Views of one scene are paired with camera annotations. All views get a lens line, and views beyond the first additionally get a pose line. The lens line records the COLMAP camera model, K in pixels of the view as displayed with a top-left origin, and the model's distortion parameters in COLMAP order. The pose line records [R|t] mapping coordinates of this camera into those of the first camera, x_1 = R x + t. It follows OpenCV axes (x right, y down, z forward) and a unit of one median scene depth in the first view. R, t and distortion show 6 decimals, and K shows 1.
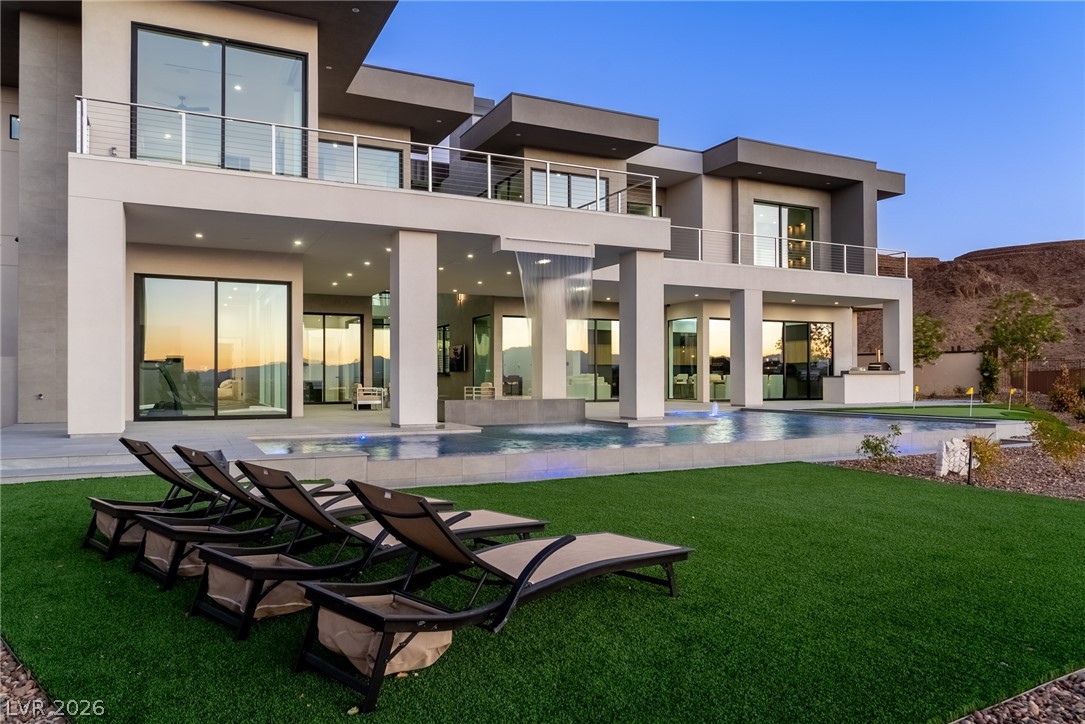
lens RADIAL K [[770.5, 0, 581.3], [0, 770.5, 373.3], [0, 0, 1]] dist [-0.009019, -0.000168]
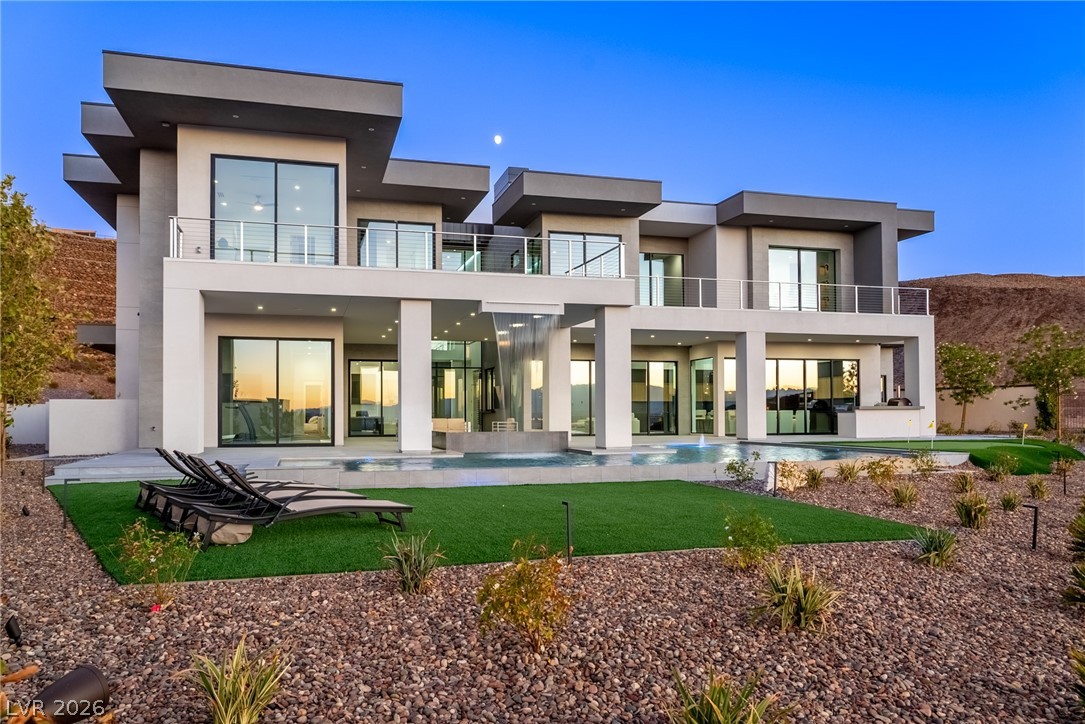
lens RADIAL K [[783.2, 0, 539.7], [0, 783.2, 396.6], [0, 0, 1]] dist [-0.000094, 0.000031]
pose [[0.981615, -0.007738, -0.190717, 0.133422], [0.004499, 0.999838, -0.017412, 0.000268], [0.190821, 0.016233, 0.981491, -0.133802]]
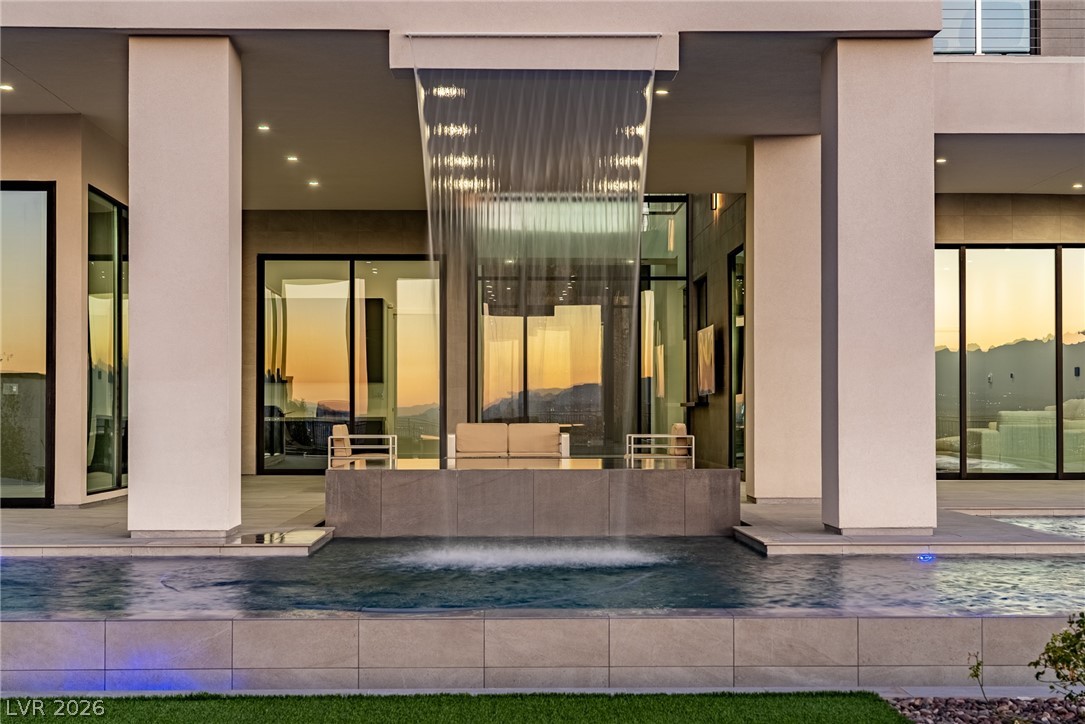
lens RADIAL K [[1912.8, 0, 542.5], [0, 1912.8, 362.0], [0, 0, 1]] dist [0.036764, 0.051565]
pose [[0.899351, -0.011180, -0.437084, 0.212255], [0.002629, 0.999793, -0.020164, 0.000561], [0.437219, 0.016986, 0.899194, 0.117575]]
